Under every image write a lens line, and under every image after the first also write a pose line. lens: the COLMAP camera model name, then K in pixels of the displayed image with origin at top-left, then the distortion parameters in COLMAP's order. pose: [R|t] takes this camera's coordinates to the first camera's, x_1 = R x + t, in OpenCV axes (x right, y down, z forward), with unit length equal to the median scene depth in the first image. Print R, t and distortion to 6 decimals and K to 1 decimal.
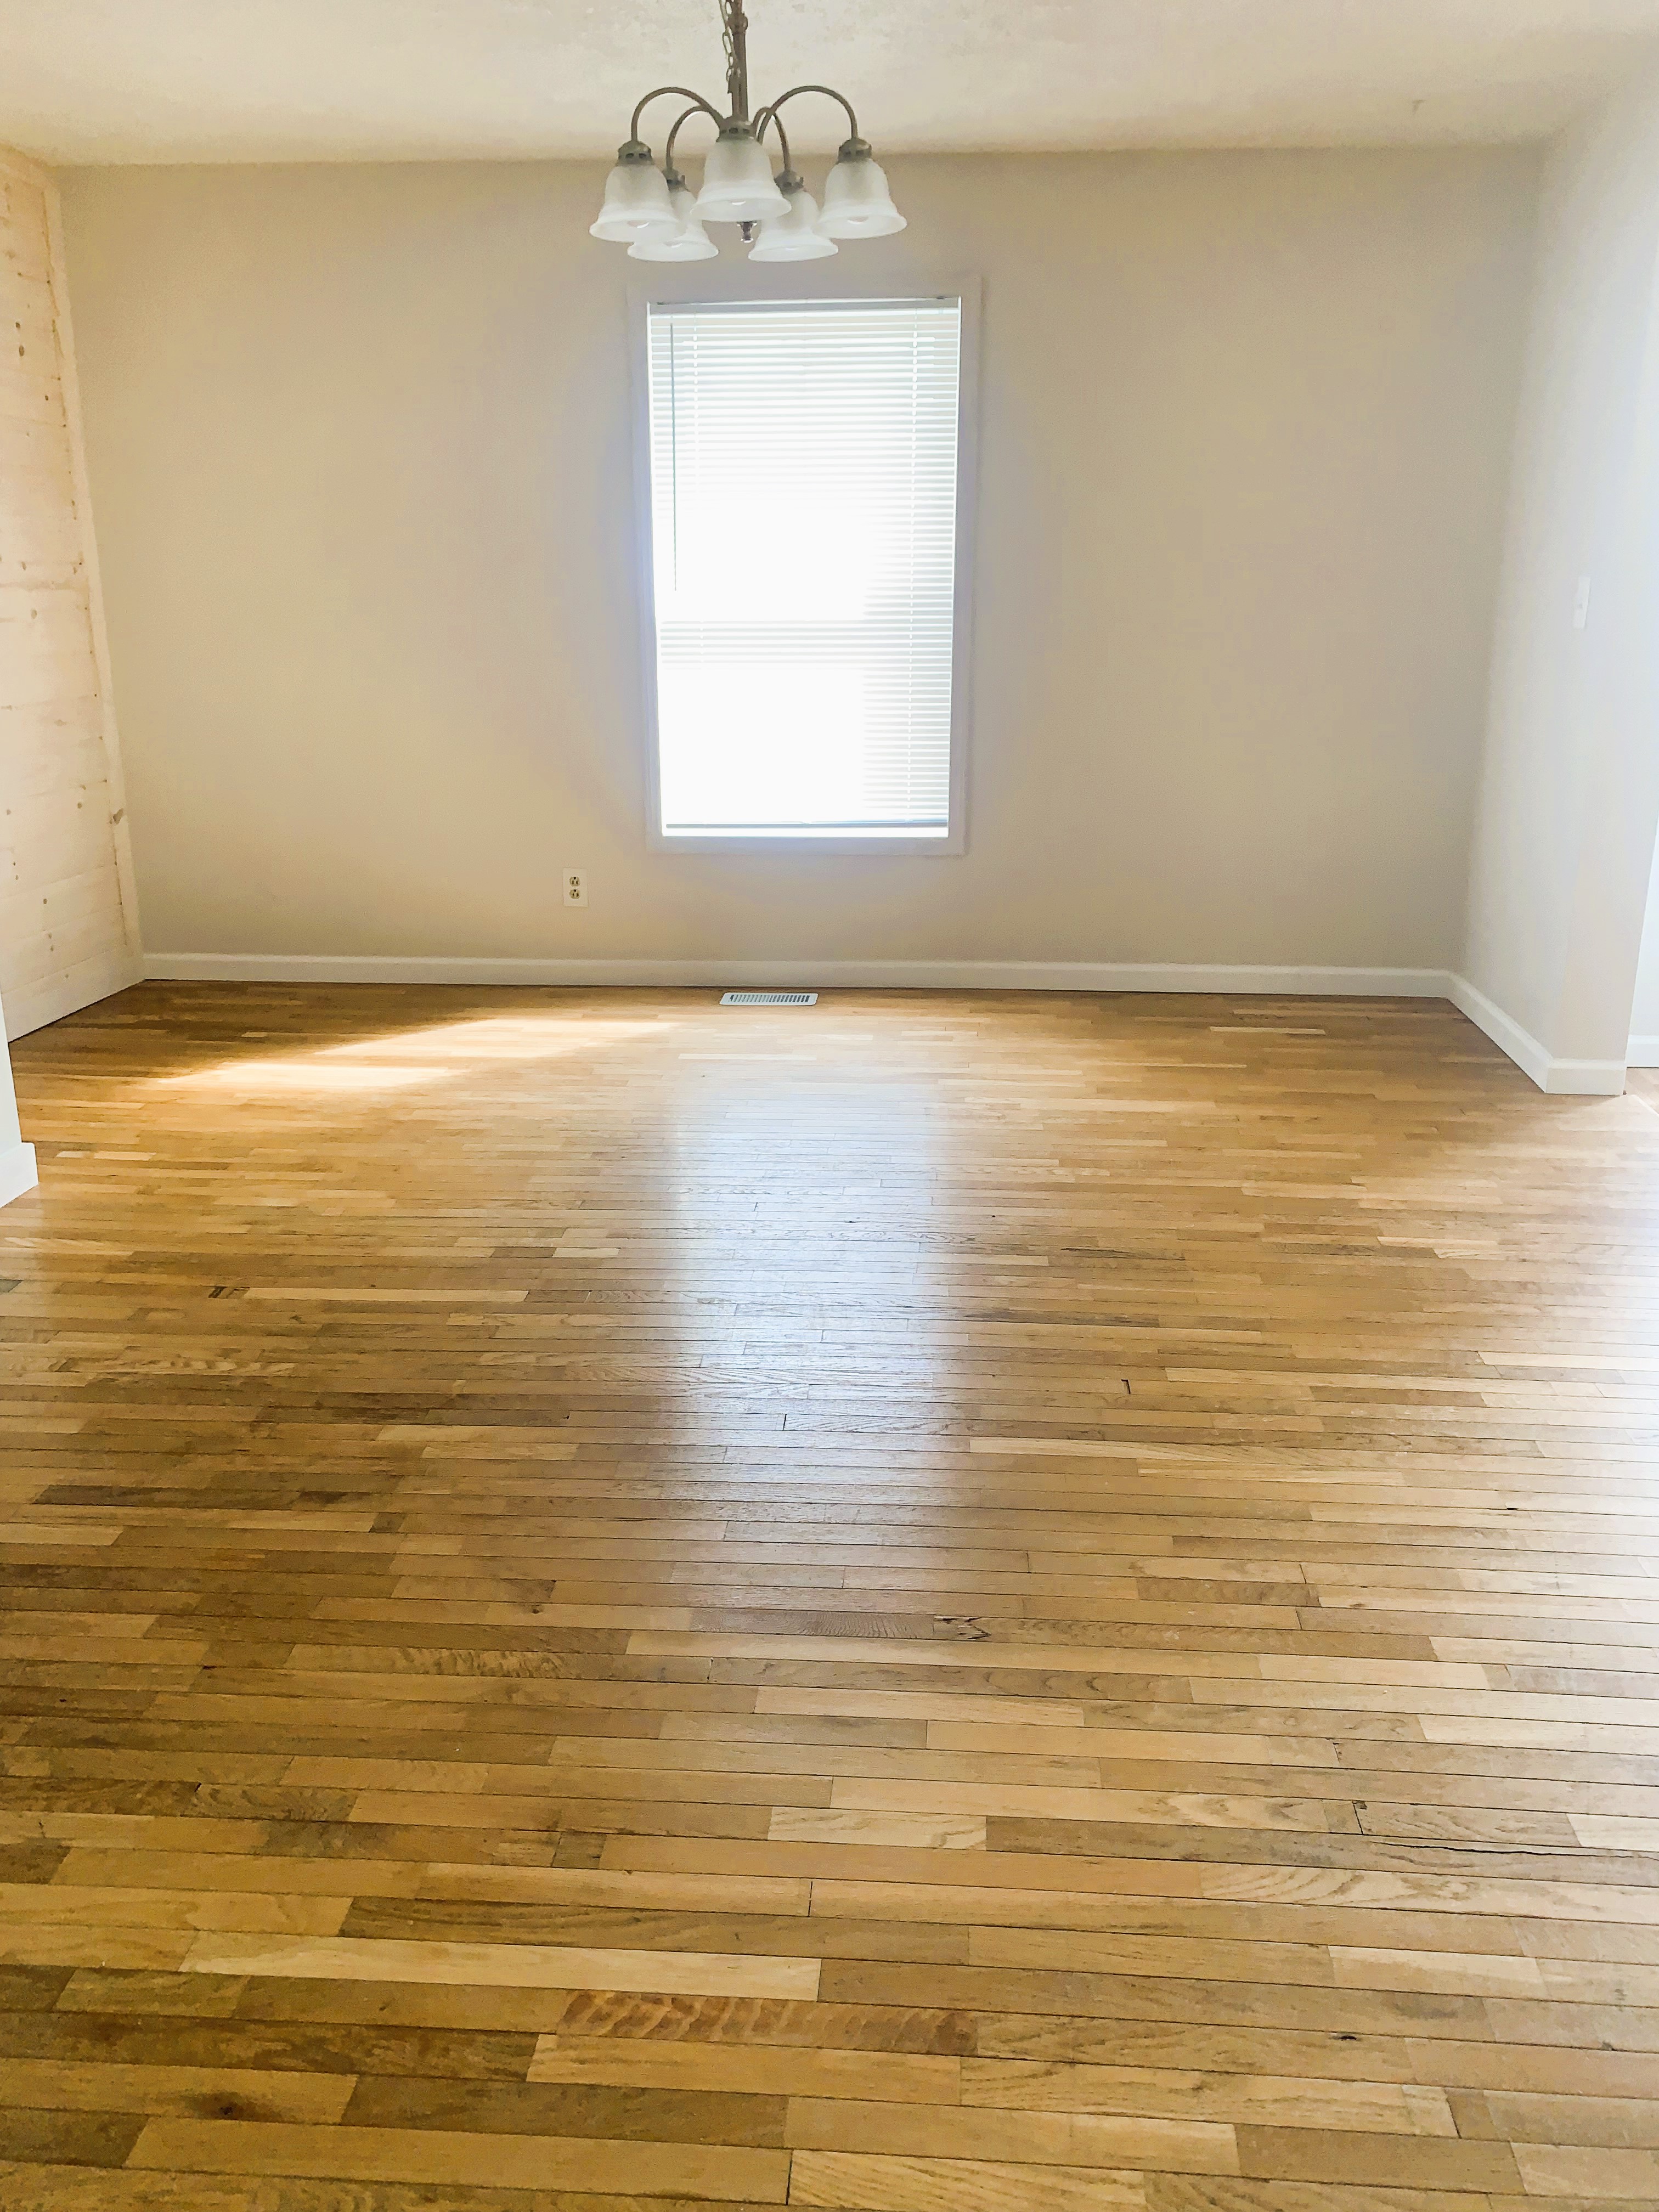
lens RADIAL K [[1669.1, 0, 829.5], [0, 1669.1, 1106.0], [0, 0, 1]] dist [0.045924, -0.081638]
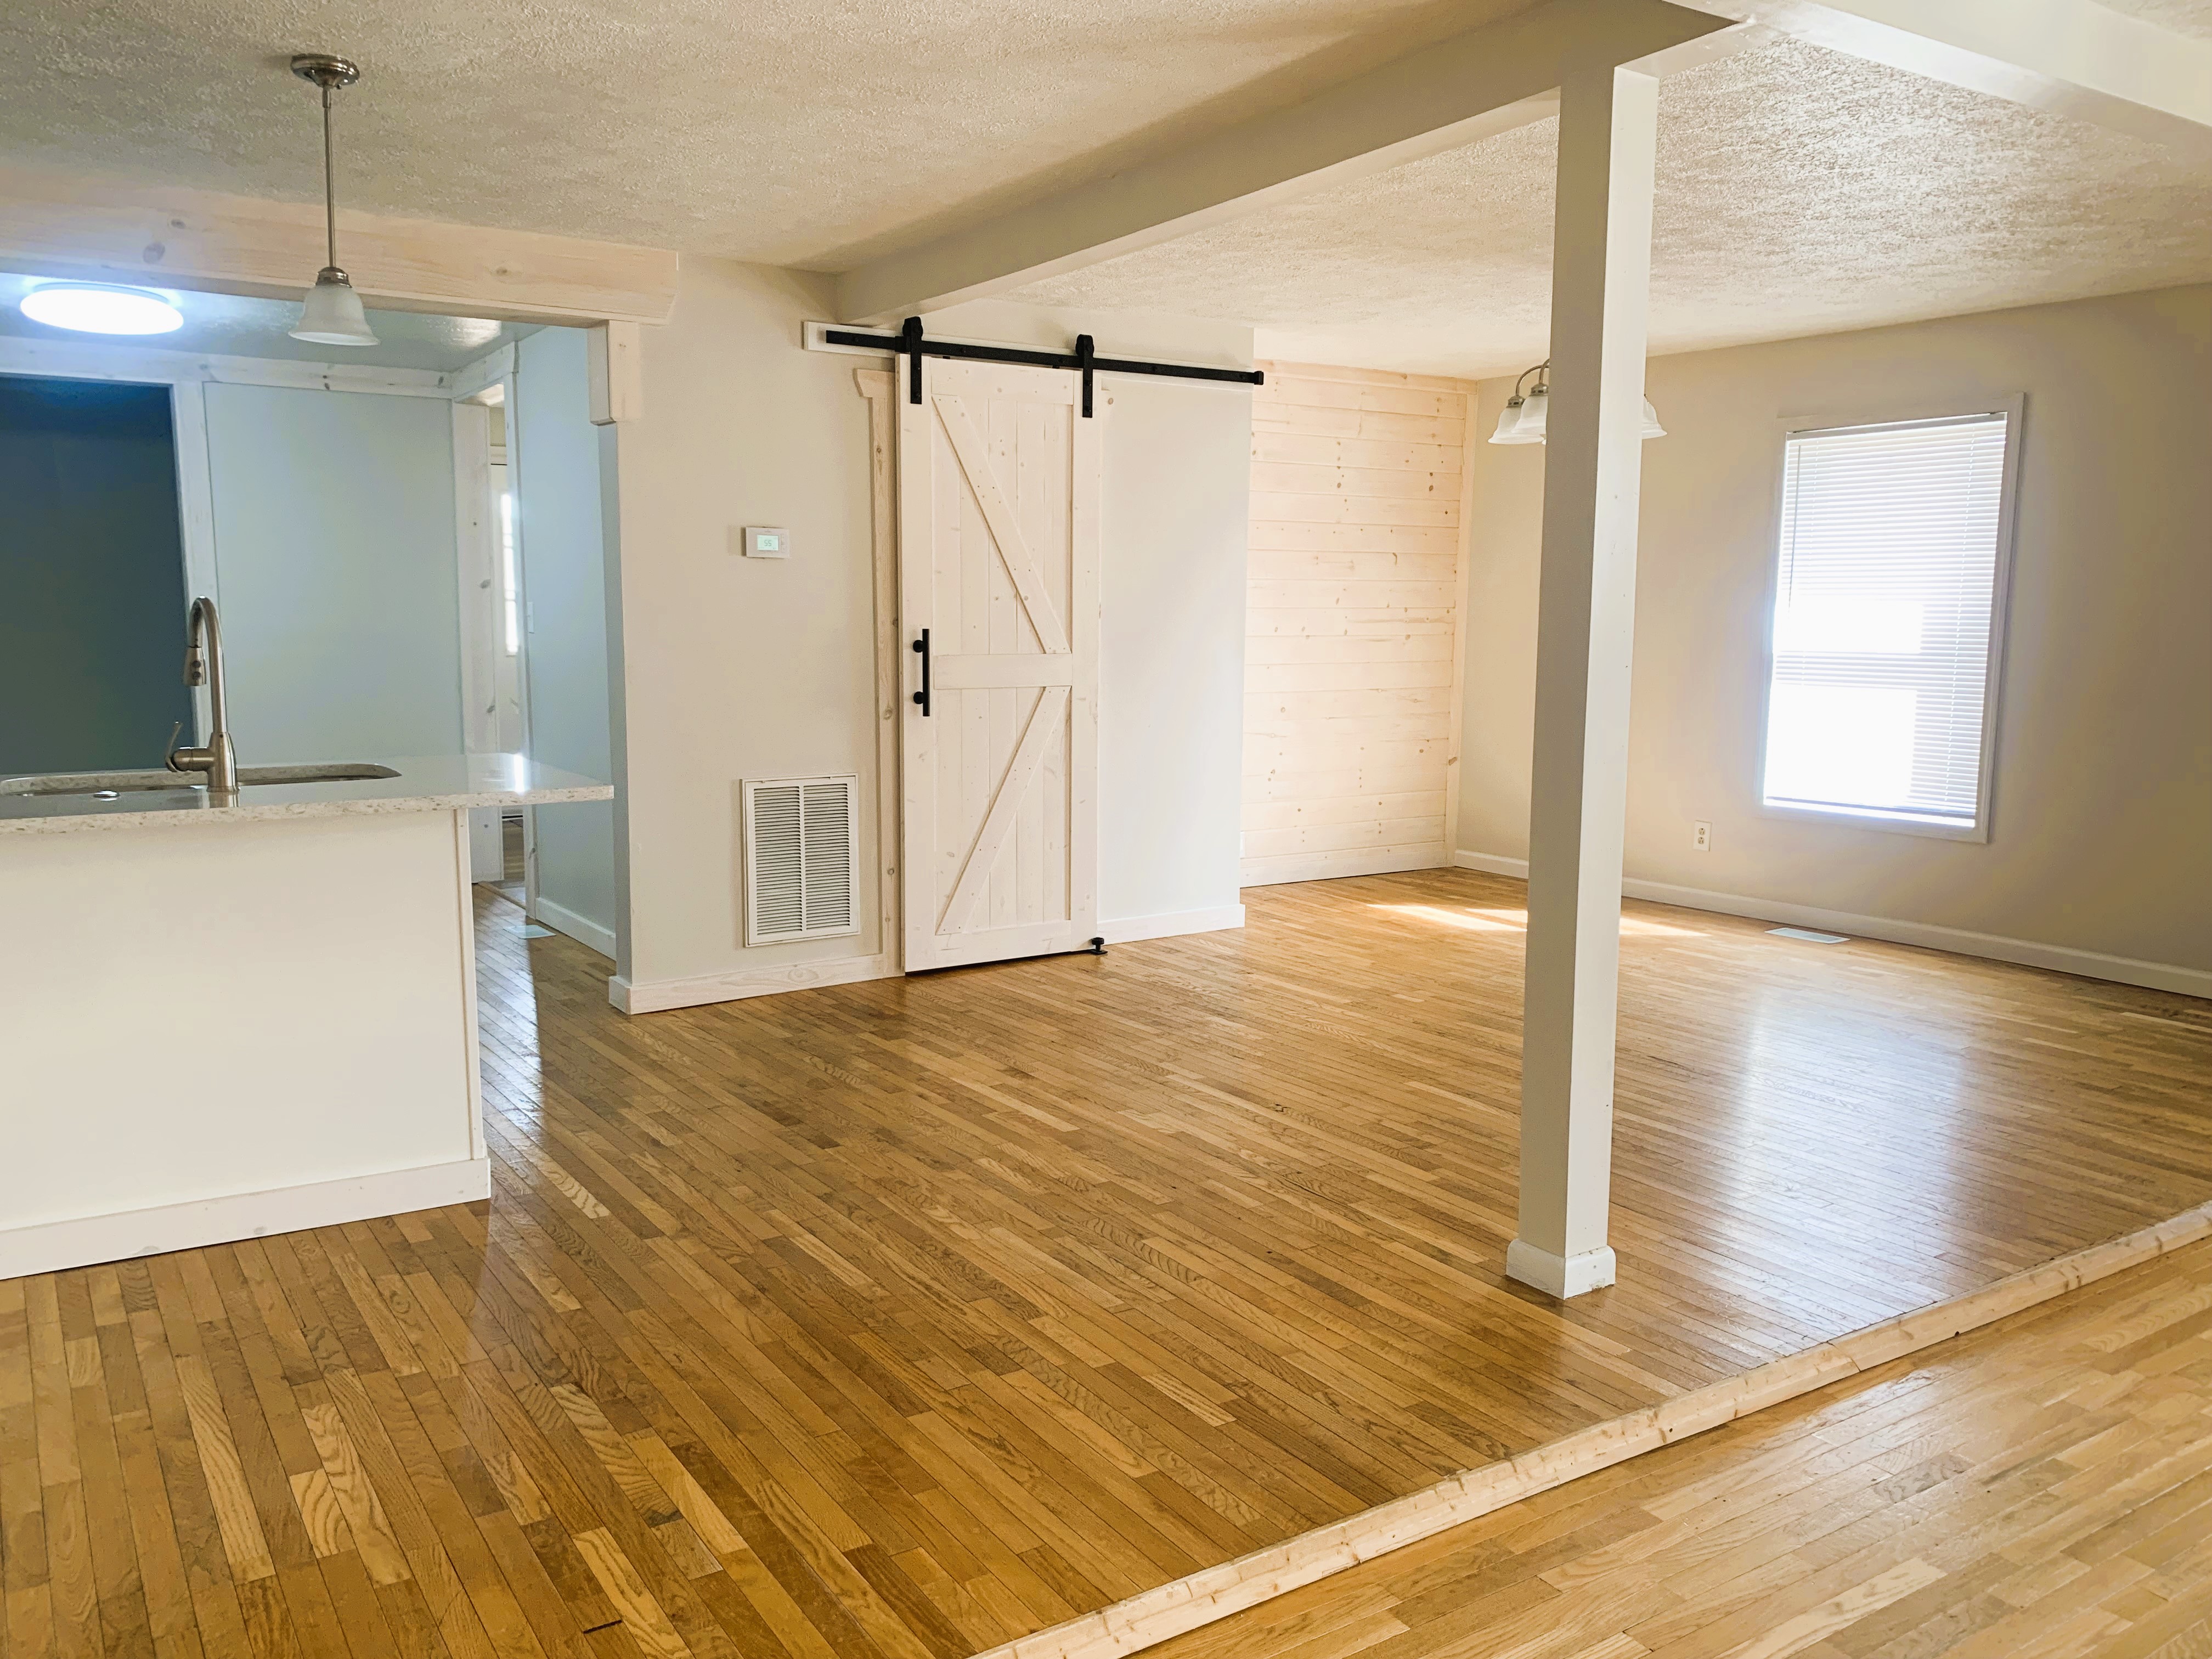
lens RADIAL K [[1683.6, 0, 1097.6], [0, 1683.6, 844.2], [0, 0, 1]] dist [0.049421, -0.073879]
pose [[0.612461, 0.115596, -0.782003, 0.939442], [-0.239463, 0.969900, -0.044175, 0.081955], [0.753358, 0.214317, 0.621707, -0.341525]]
